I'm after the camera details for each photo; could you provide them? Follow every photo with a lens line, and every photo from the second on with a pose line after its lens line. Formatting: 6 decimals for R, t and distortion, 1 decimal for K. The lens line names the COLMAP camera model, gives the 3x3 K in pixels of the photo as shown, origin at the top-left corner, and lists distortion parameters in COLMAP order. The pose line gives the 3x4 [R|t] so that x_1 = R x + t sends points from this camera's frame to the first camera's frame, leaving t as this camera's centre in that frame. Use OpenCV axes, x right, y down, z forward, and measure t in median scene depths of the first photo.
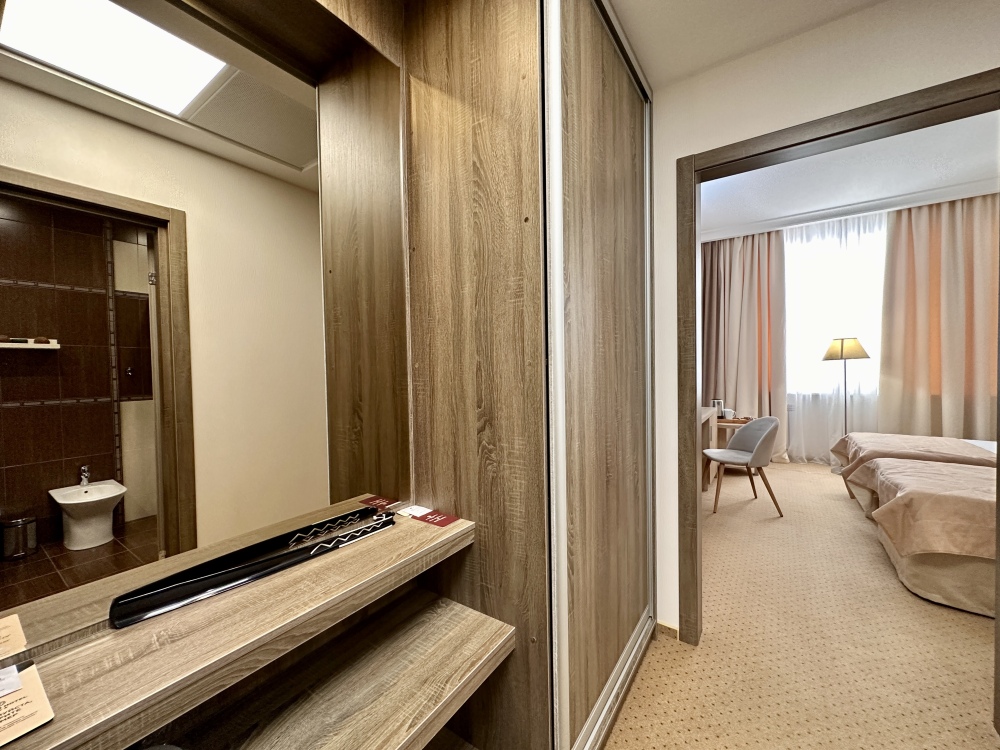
lens RADIAL K [[364.8, 0, 515.5], [0, 364.8, 374.8], [0, 0, 1]] dist [-0.000536, 0.000101]
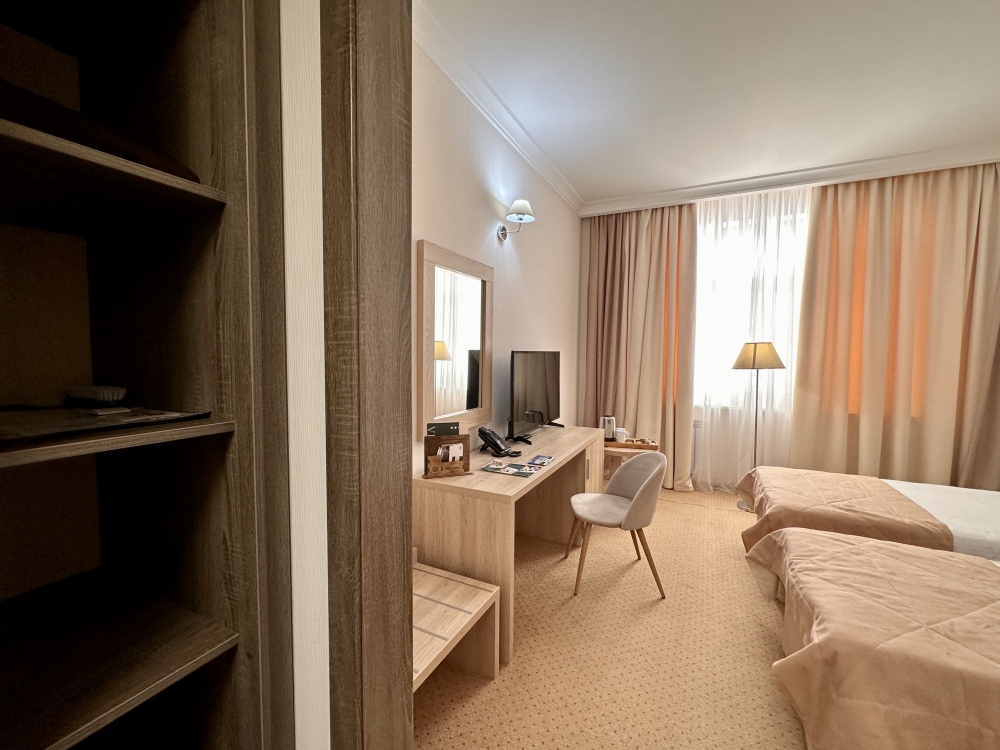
lens RADIAL K [[400.3, 0, 495.8], [0, 400.3, 377.2], [0, 0, 1]] dist [-0.000407, -0.000504]
pose [[0.989614, 0.015113, 0.142955, 0.205988], [-0.019737, 0.999325, 0.030982, -0.038774], [-0.142390, -0.033482, 0.989244, 0.208463]]
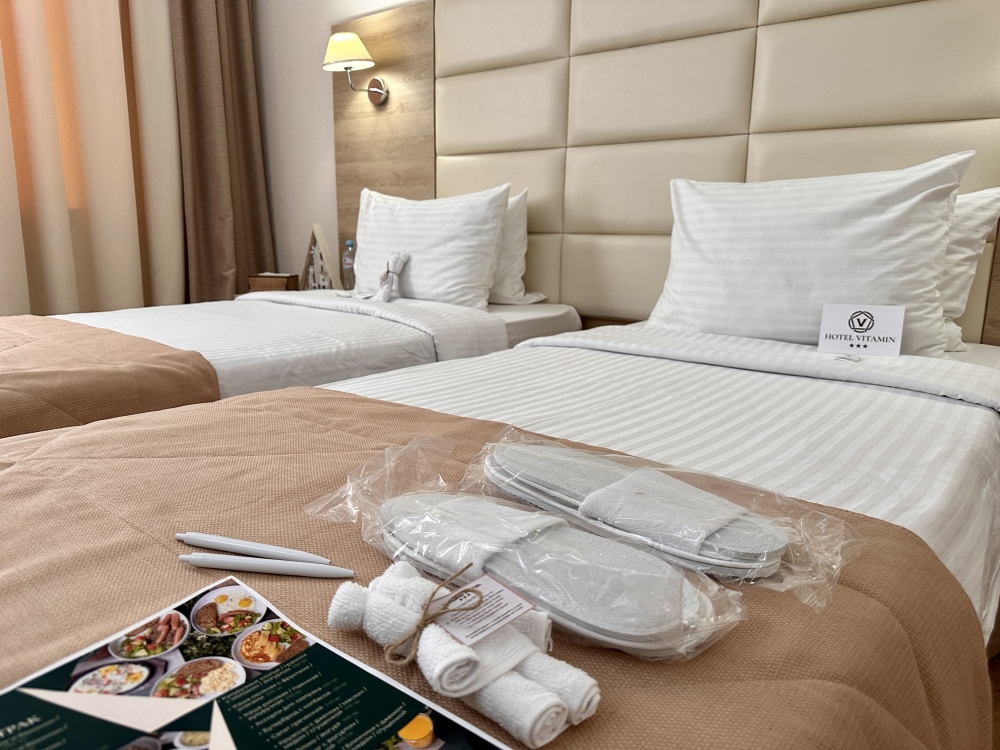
lens RADIAL K [[731.6, 0, 500.0], [0, 731.6, 375.0], [0, 0, 1]] dist [0.034511, -0.000353]
pose [[0.080557, -0.195485, 0.977392, 0.458050], [0.007648, 0.980672, 0.195511, 0.077878], [-0.996721, -0.008275, 0.080495, 0.413824]]
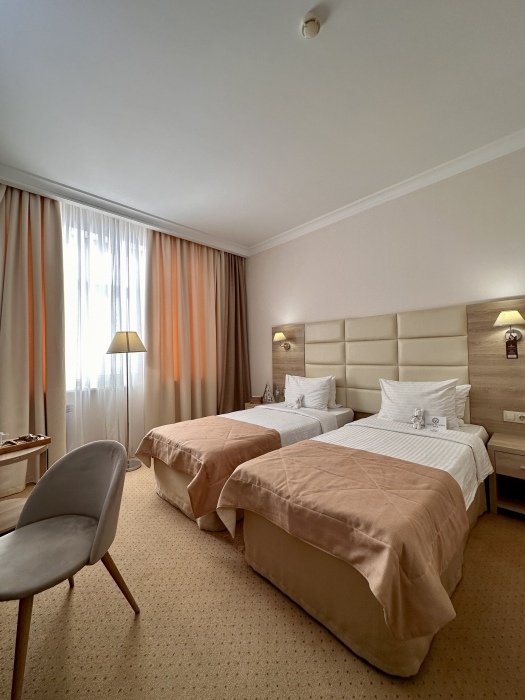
lens RADIAL K [[280.2, 0, 260.8], [0, 280.2, 348.9], [0, 0, 1]] dist [-0.000407, -0.000504]
pose [[0.195875, 0.031964, 0.980108, 0.220302], [0.040024, 0.998375, -0.040558, -0.006294], [-0.979812, 0.047172, 0.194278, 0.490199]]
